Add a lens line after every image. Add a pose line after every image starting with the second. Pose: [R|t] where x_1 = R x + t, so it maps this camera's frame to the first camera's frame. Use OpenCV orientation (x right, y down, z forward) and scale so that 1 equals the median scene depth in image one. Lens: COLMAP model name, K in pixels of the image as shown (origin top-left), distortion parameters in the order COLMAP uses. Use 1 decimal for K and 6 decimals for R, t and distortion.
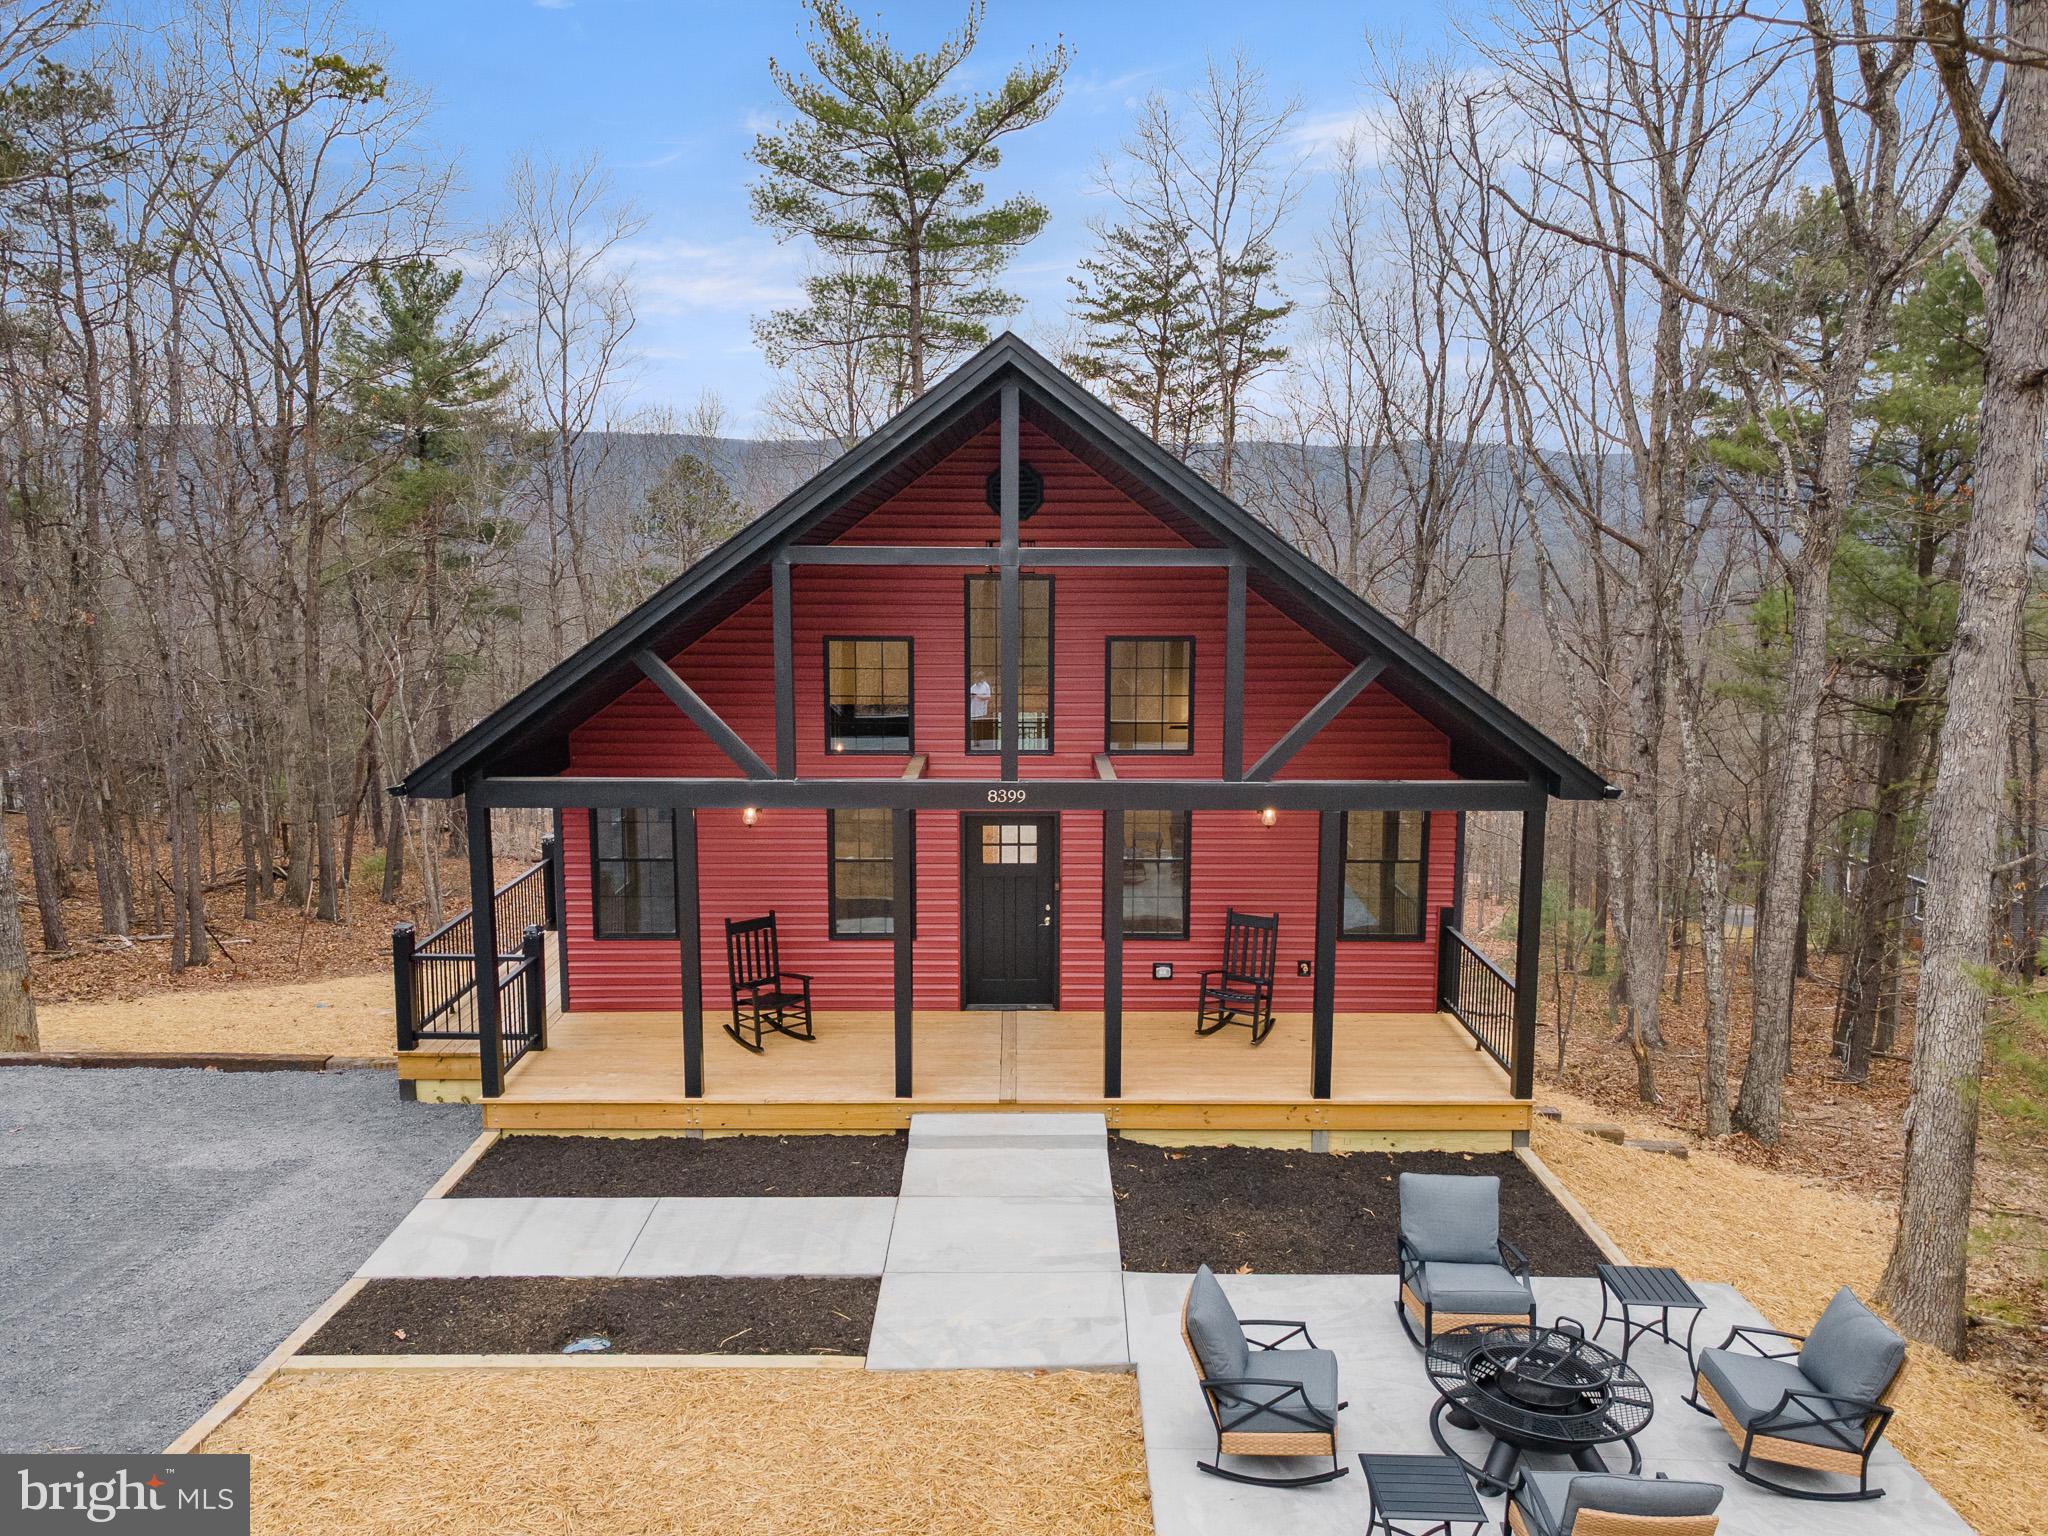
lens RADIAL K [[1497.9, 0, 1024.0], [0, 1497.9, 768.0], [0, 0, 1]] dist [0.021637, 0.039366]
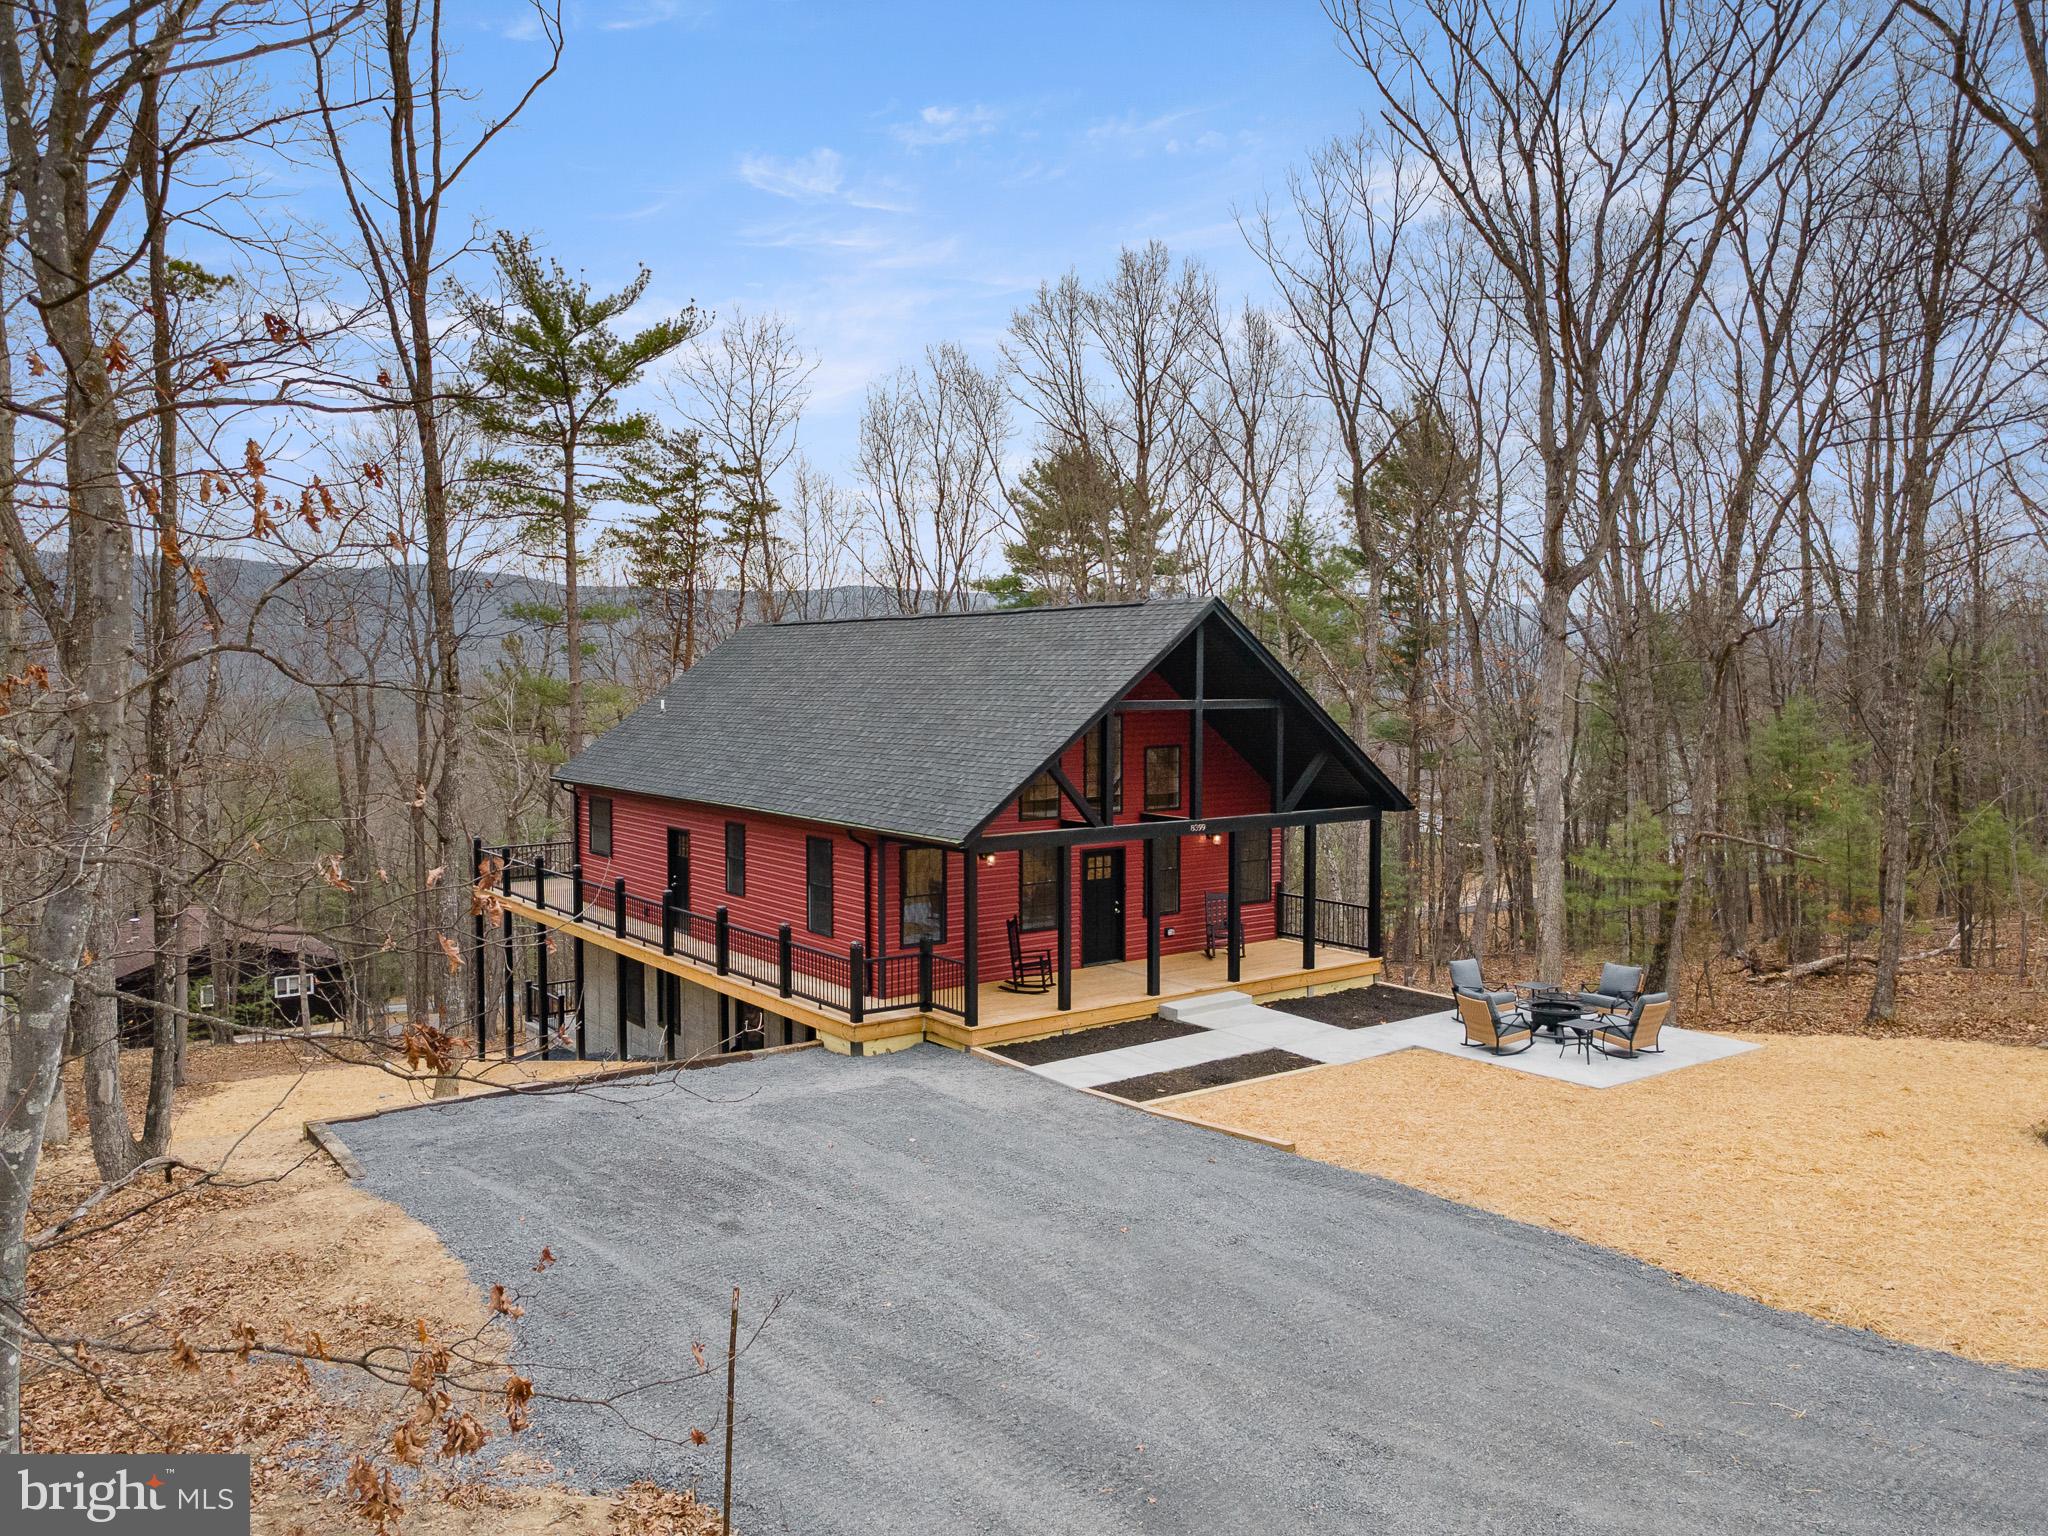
lens RADIAL K [[1497.9, 0, 1024.0], [0, 1497.9, 768.0], [0, 0, 1]] dist [0.021637, 0.039366]
pose [[0.800932, -0.039376, 0.597459, -1.295224], [0.089509, 0.994497, -0.054450, 0.026607], [-0.592027, 0.097088, 0.800049, -0.404953]]
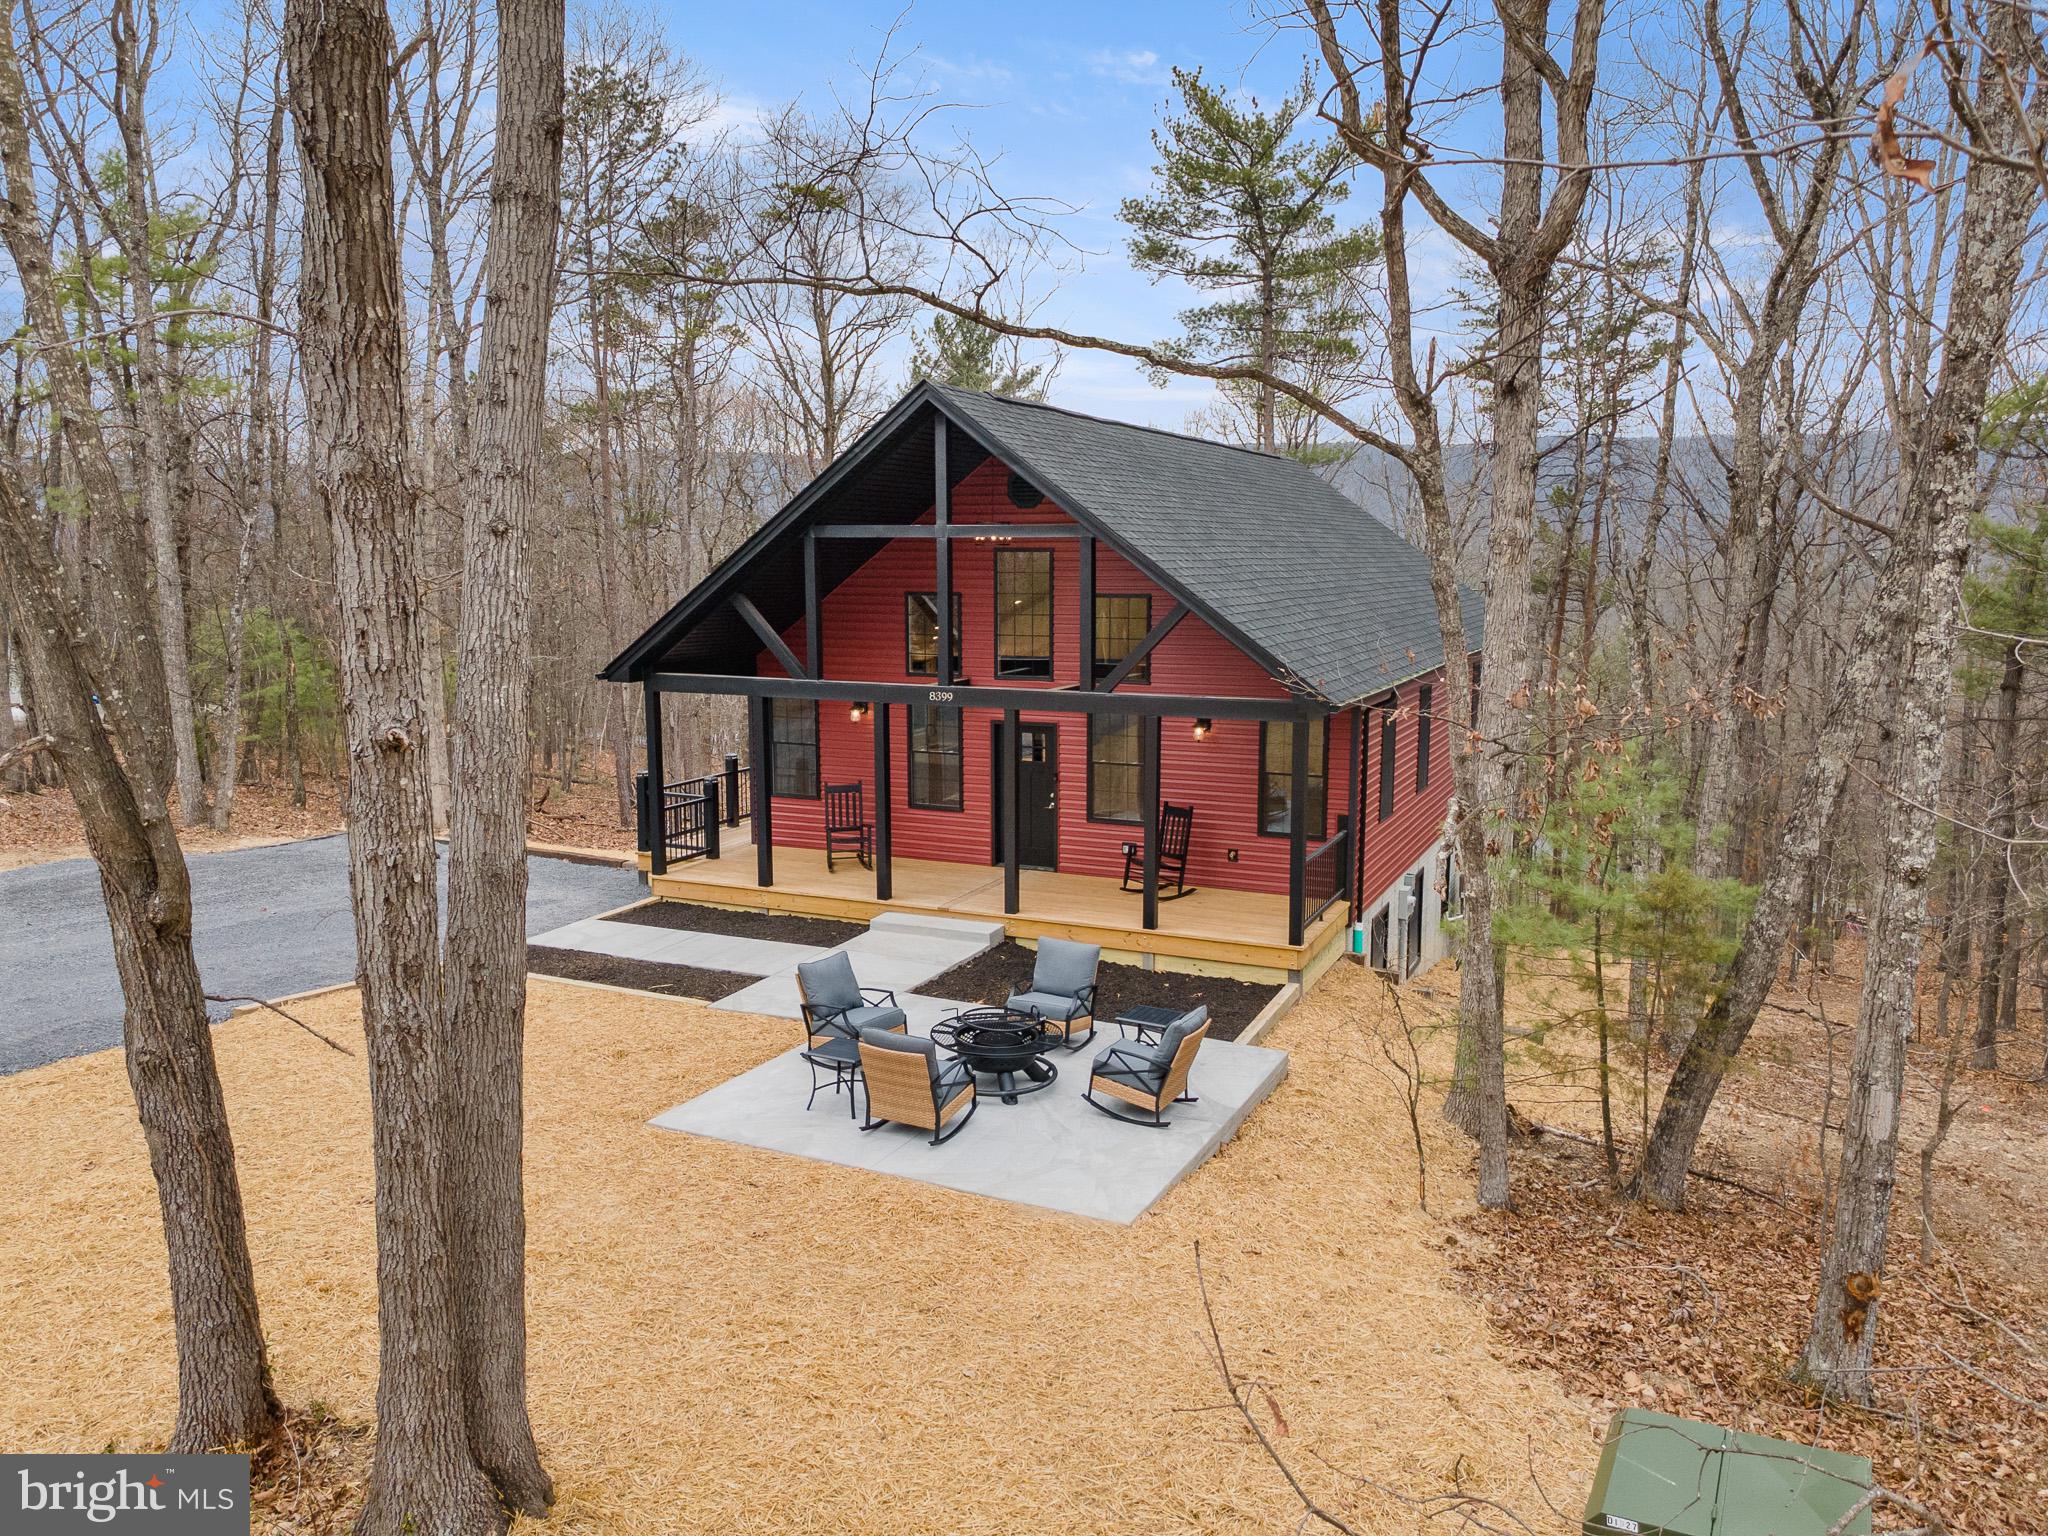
lens RADIAL K [[1497.9, 0, 1024.0], [0, 1497.9, 768.0], [0, 0, 1]] dist [0.021637, 0.039366]
pose [[0.905789, 0.055509, -0.420077, 0.656077], [-0.057146, 0.998328, 0.008699, 0.068603], [0.419857, 0.016127, 0.907447, -0.280843]]
